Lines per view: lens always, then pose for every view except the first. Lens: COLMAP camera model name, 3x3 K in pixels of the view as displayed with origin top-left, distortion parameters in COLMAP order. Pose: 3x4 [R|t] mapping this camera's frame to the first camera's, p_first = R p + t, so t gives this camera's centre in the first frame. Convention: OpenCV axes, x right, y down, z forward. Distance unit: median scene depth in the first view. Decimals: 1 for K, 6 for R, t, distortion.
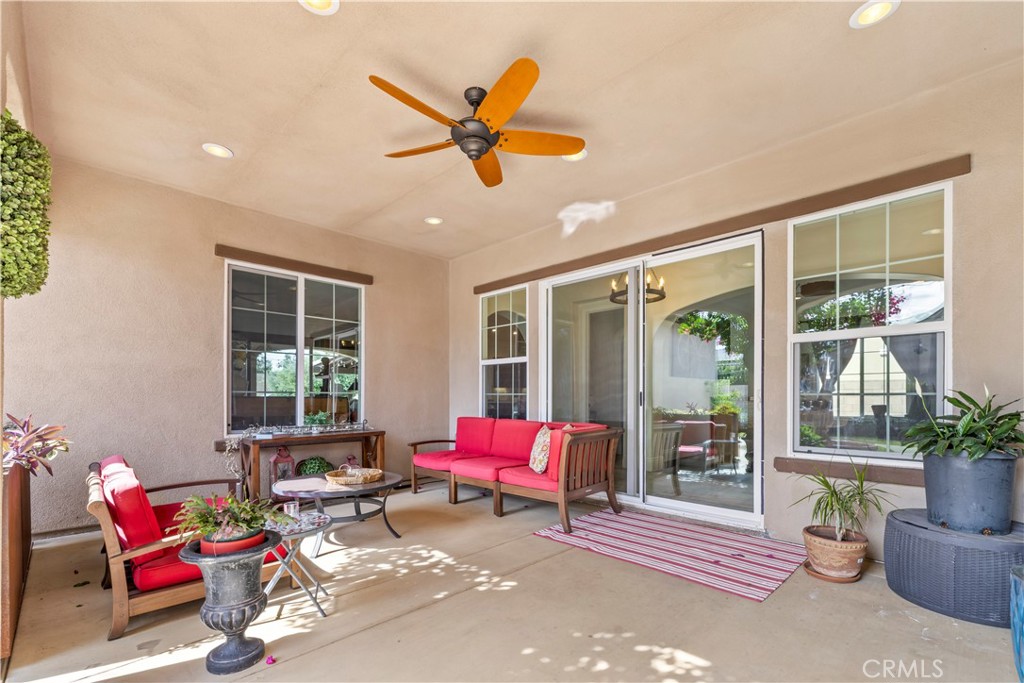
lens RADIAL K [[450.1, 0, 502.2], [0, 450.1, 395.6], [0, 0, 1]] dist [0.000586, 0.000058]
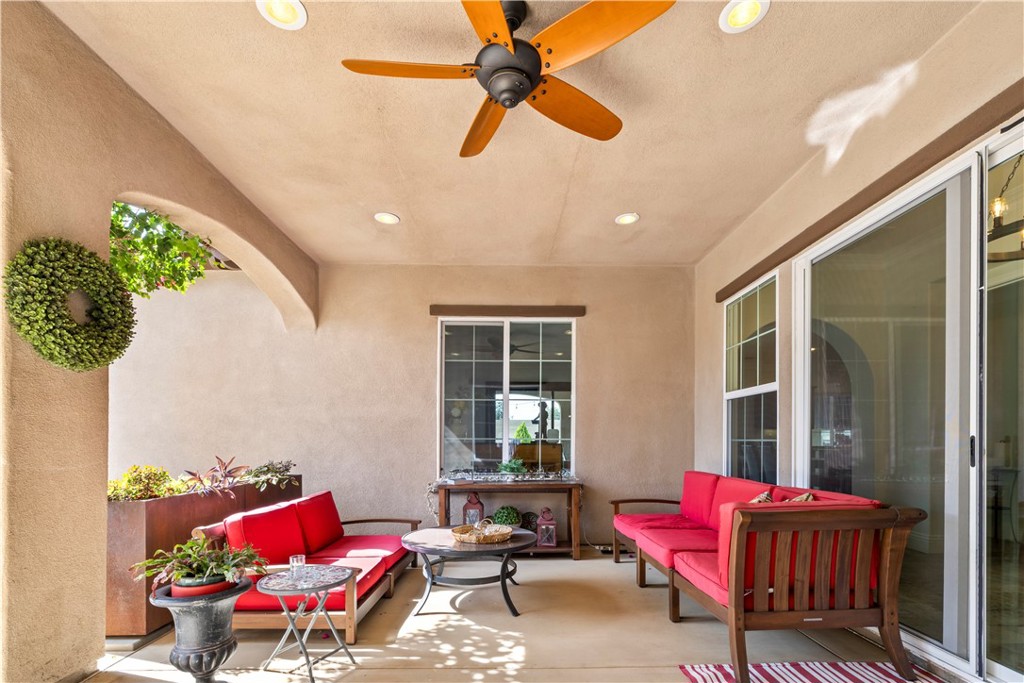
lens RADIAL K [[457.3, 0, 510.0], [0, 457.3, 440.0], [0, 0, 1]] dist [-0.000336, -0.000009]
pose [[0.726426, -0.001300, -0.687244, 0.256058], [0.000663, 0.999999, -0.001190, -0.003237], [0.687245, 0.000409, 0.726426, 0.294384]]
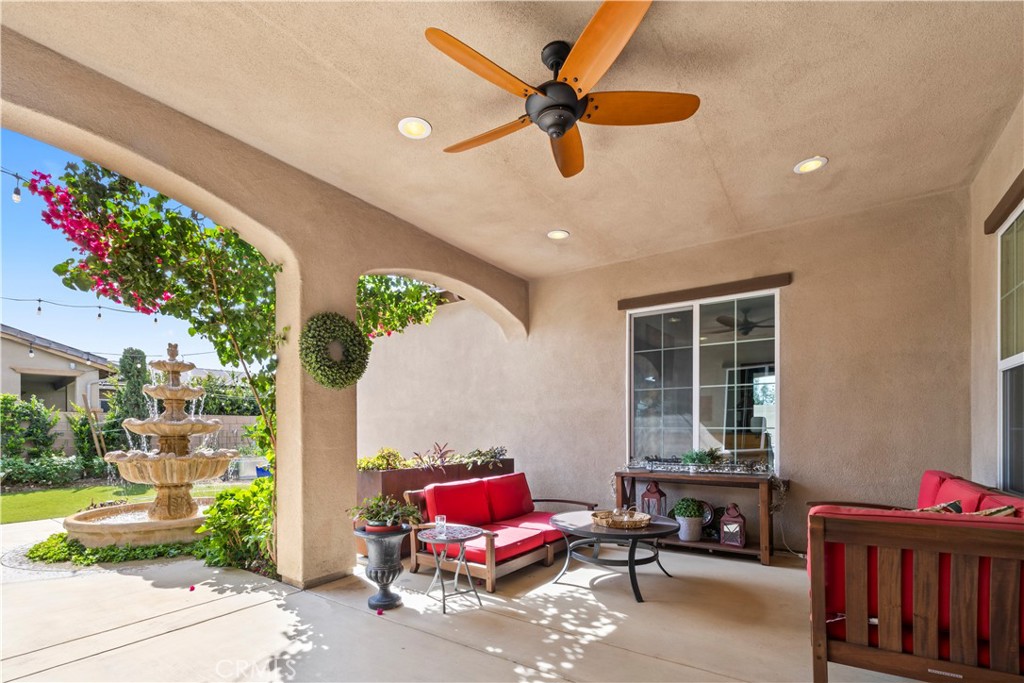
lens RADIAL K [[458.5, 0, 515.4], [0, 458.5, 431.7], [0, 0, 1]] dist [-0.002400, -0.000276]
pose [[0.207693, 0.003309, -0.978189, 0.427010], [0.004193, 0.999982, 0.004273, -0.005377], [0.978185, -0.004989, 0.207675, 0.456508]]
